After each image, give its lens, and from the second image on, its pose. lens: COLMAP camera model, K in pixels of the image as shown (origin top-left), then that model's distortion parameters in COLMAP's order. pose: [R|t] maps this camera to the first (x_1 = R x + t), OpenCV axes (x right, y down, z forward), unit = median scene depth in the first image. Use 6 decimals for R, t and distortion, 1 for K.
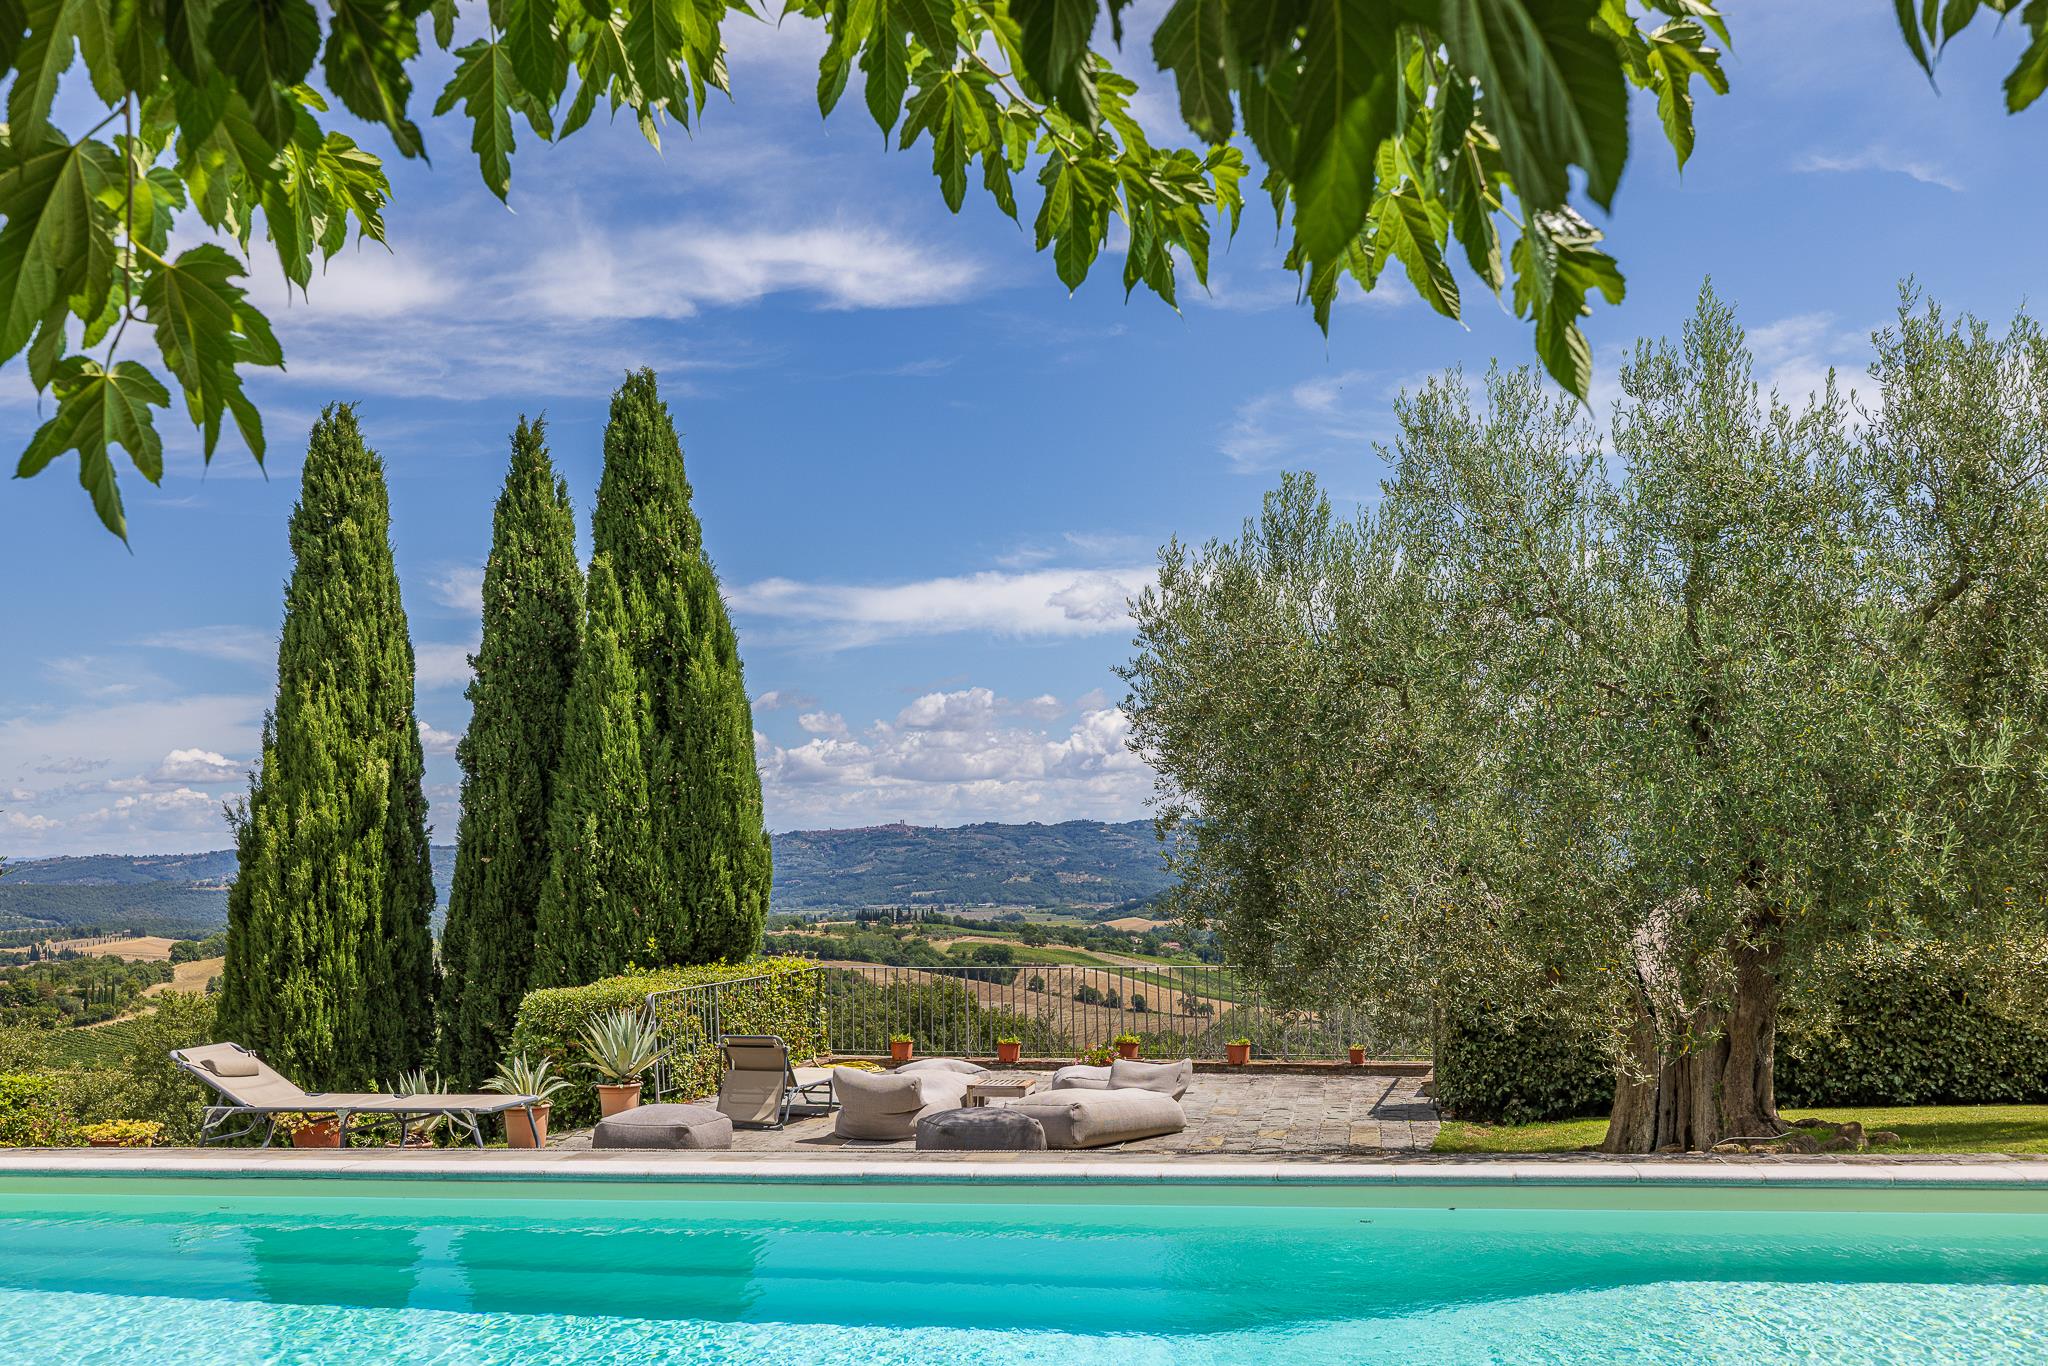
lens RADIAL K [[1930.3, 0, 1002.8], [0, 1930.3, 666.6], [0, 0, 1]] dist [0.009508, -0.004406]
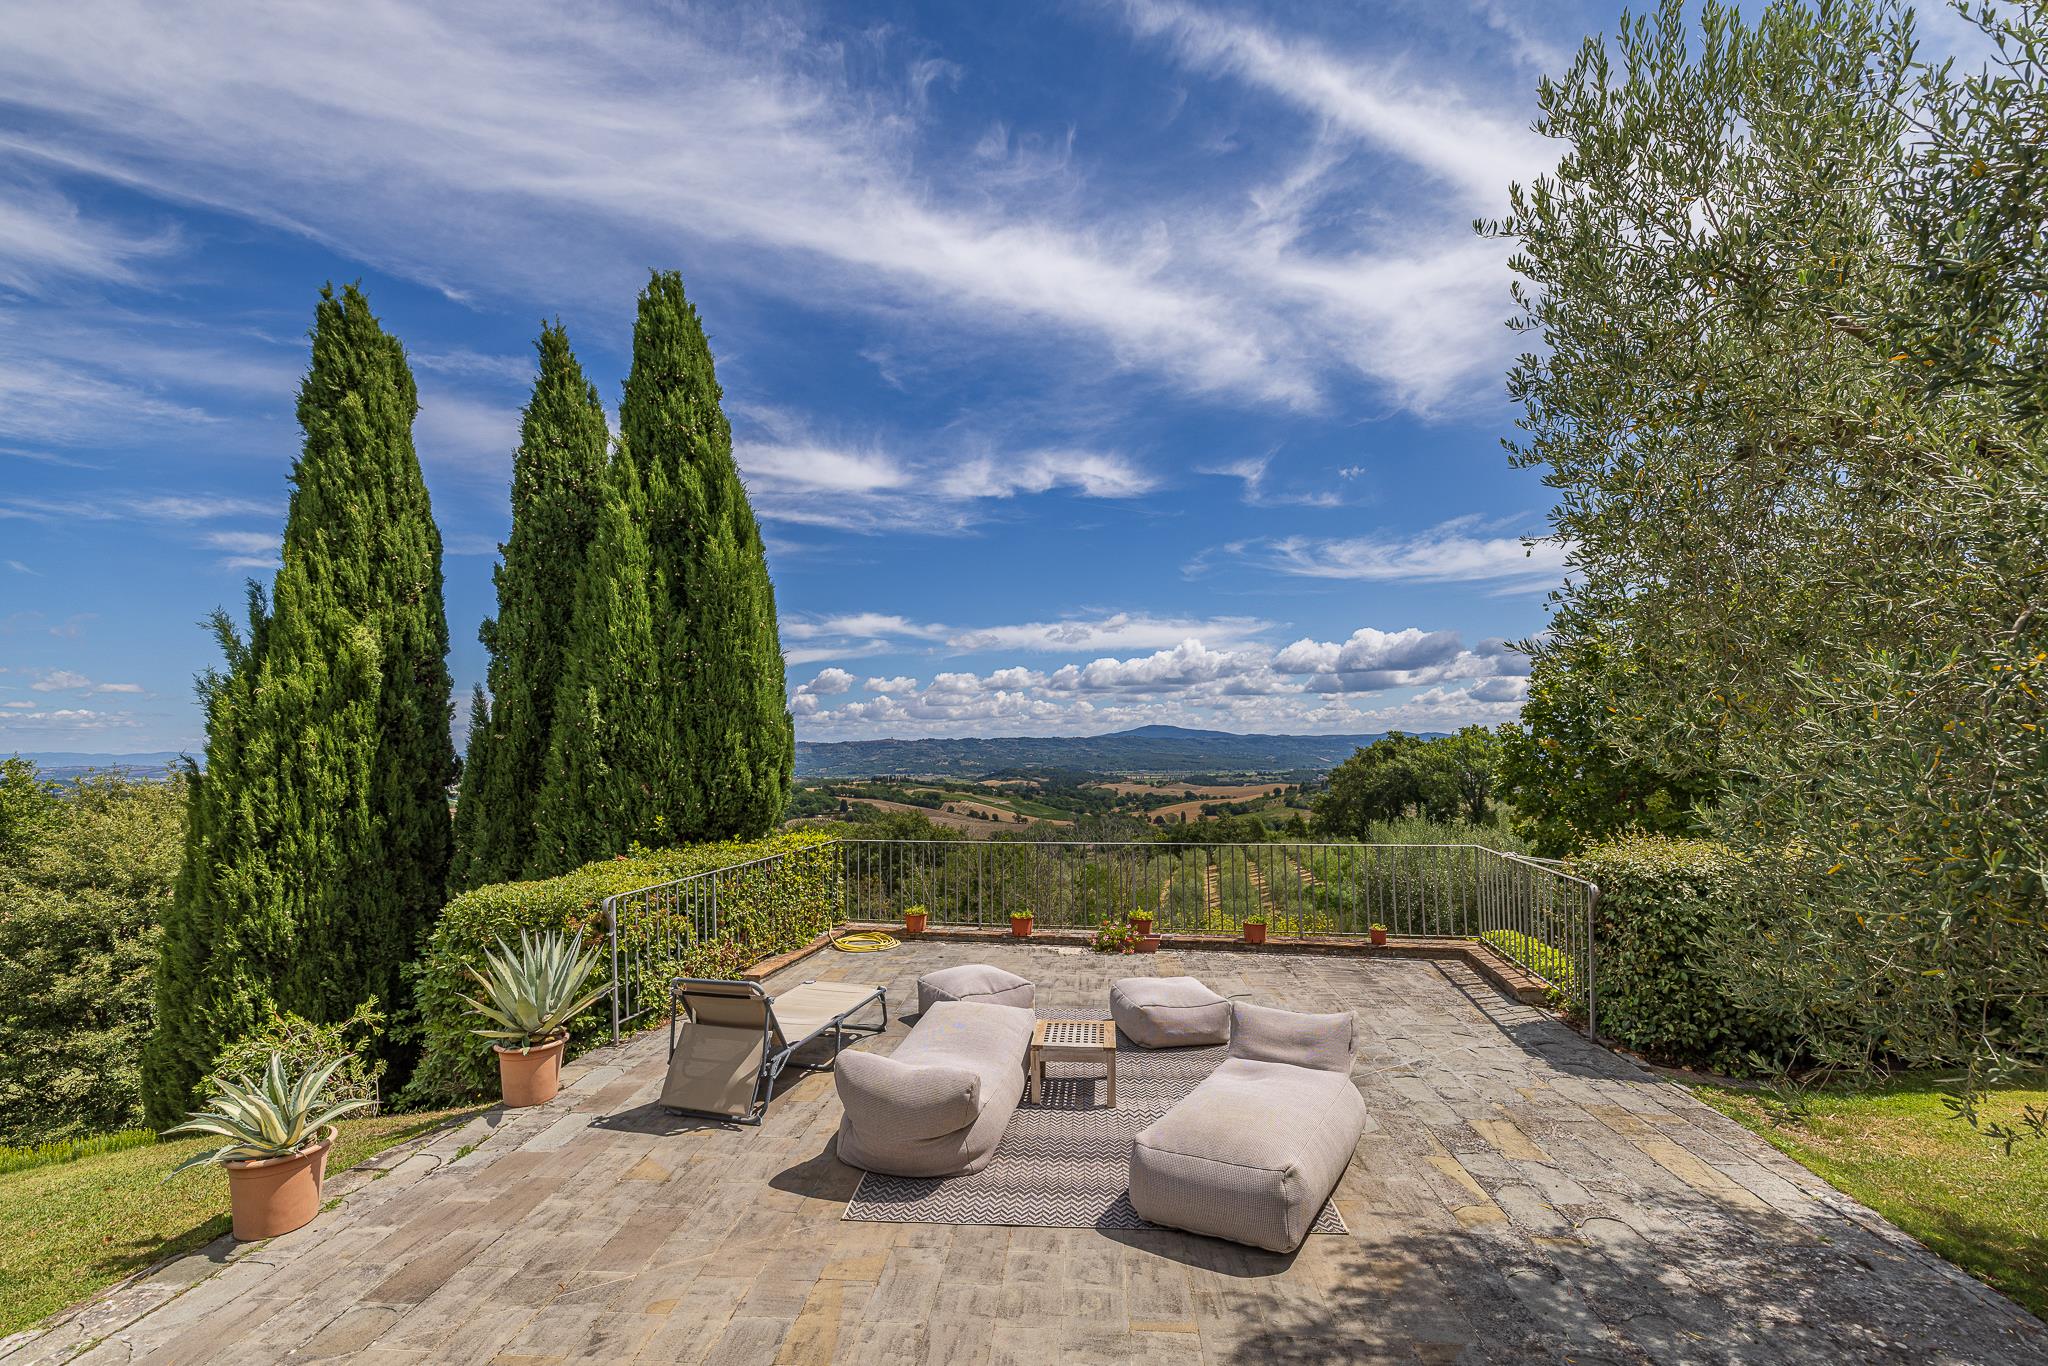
lens RADIAL K [[828.9, 0, 1037.8], [0, 828.9, 699.4], [0, 0, 1]] dist [0.008252, -0.000116]
pose [[0.992532, 0.015739, 0.120969, -0.043707], [-0.019631, 0.999325, 0.031043, 0.064295], [-0.120399, -0.033186, 0.992171, 0.558287]]
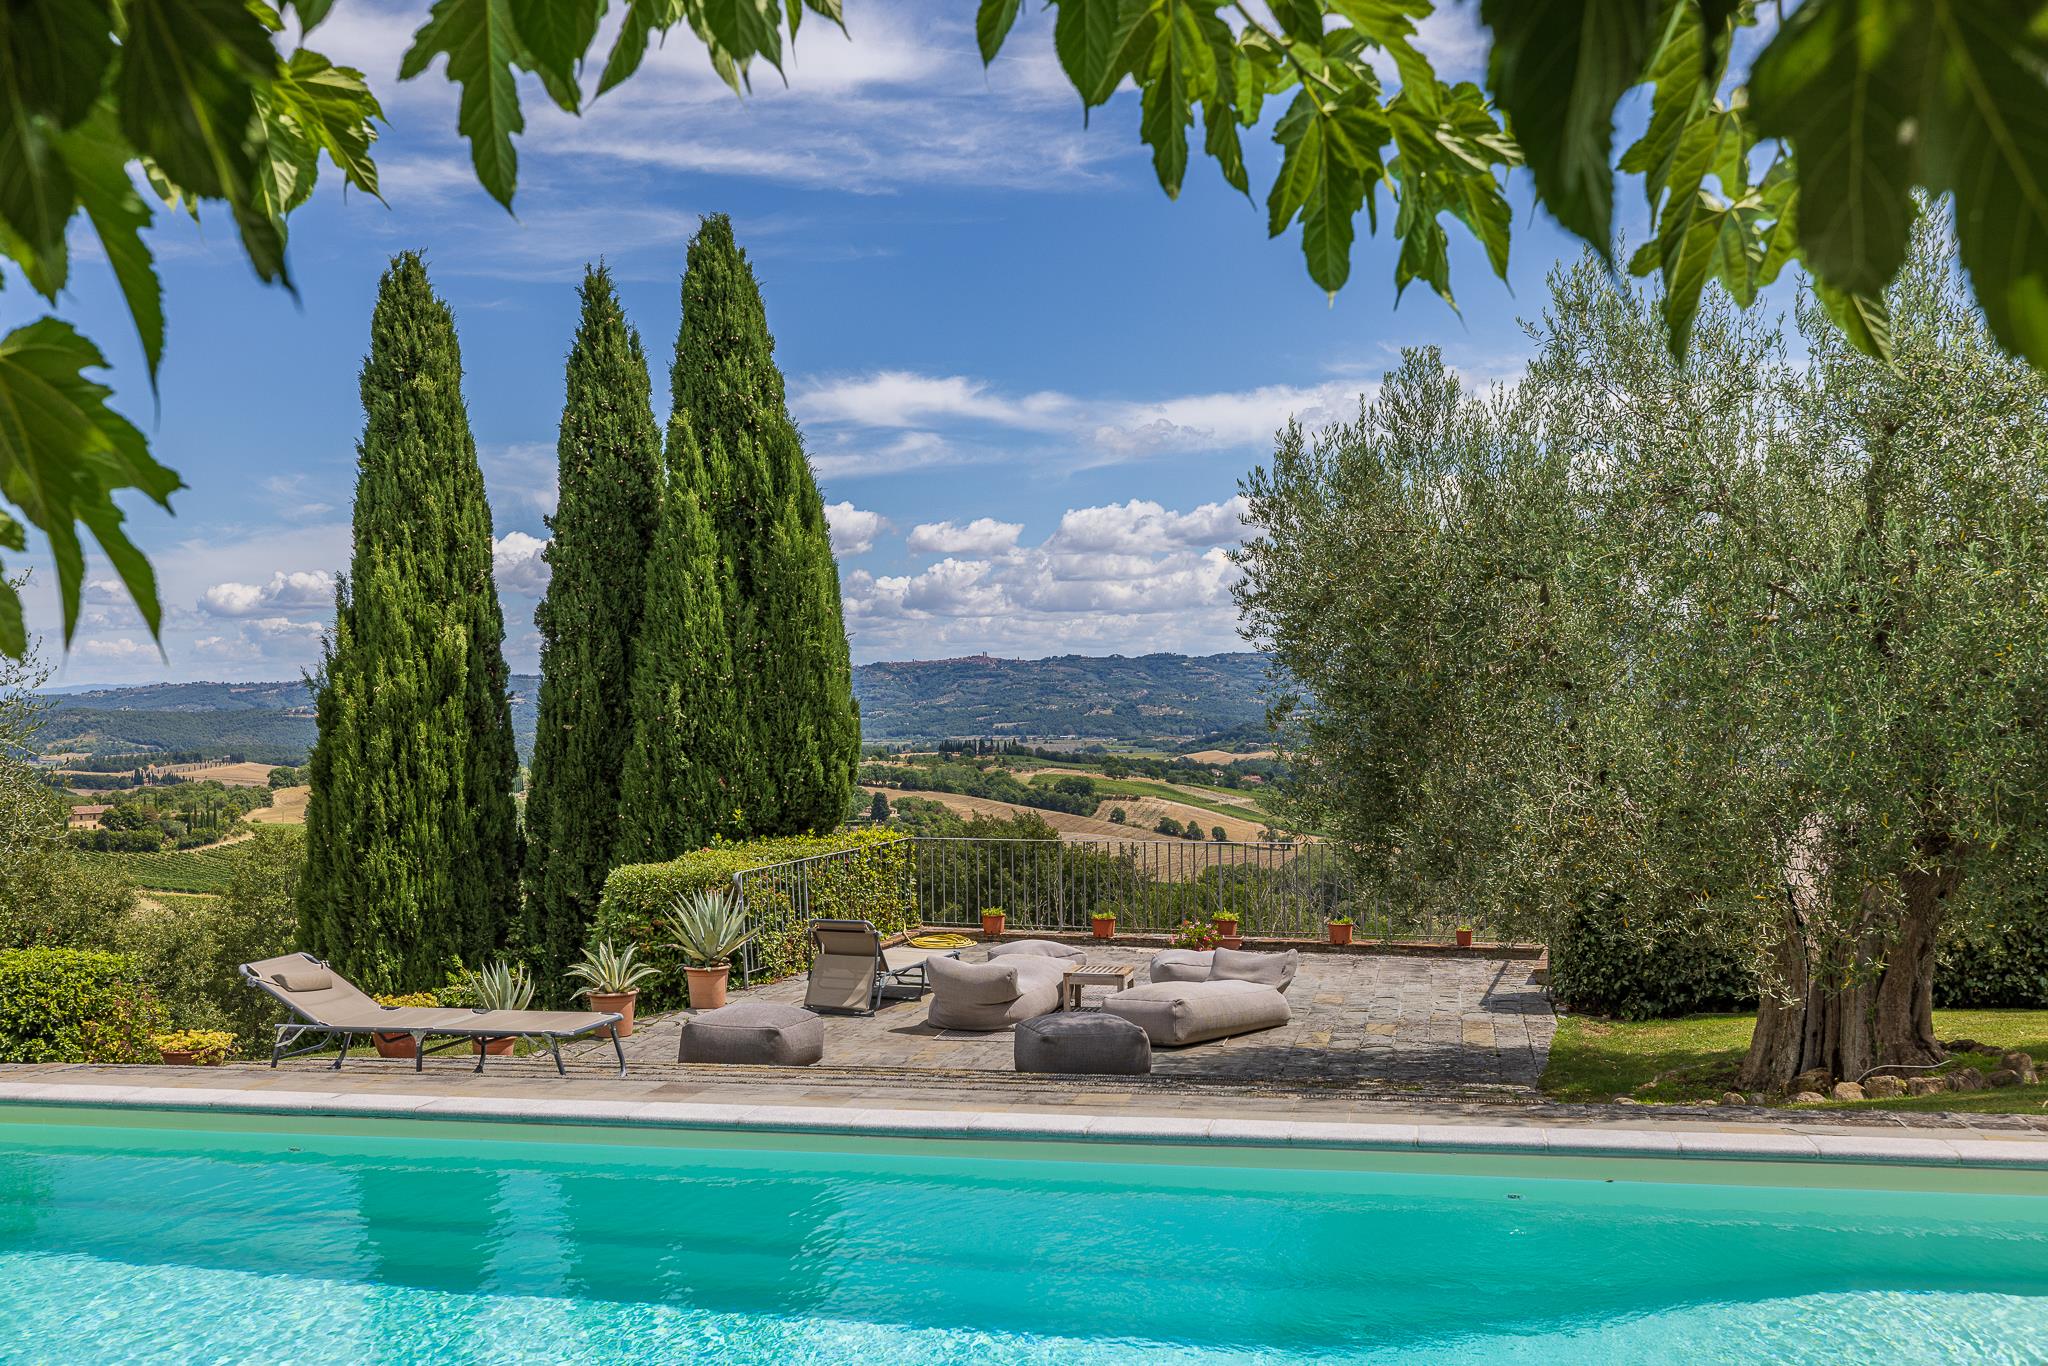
lens RADIAL K [[1933.2, 0, 1024.0], [0, 1933.2, 683.0], [0, 0, 1]] dist [0.011689, -0.015554]
pose [[0.999497, 0.004541, -0.031382, -0.006782], [-0.001534, 0.995460, 0.095173, -0.016280], [0.031672, -0.095077, 0.994966, 0.037414]]
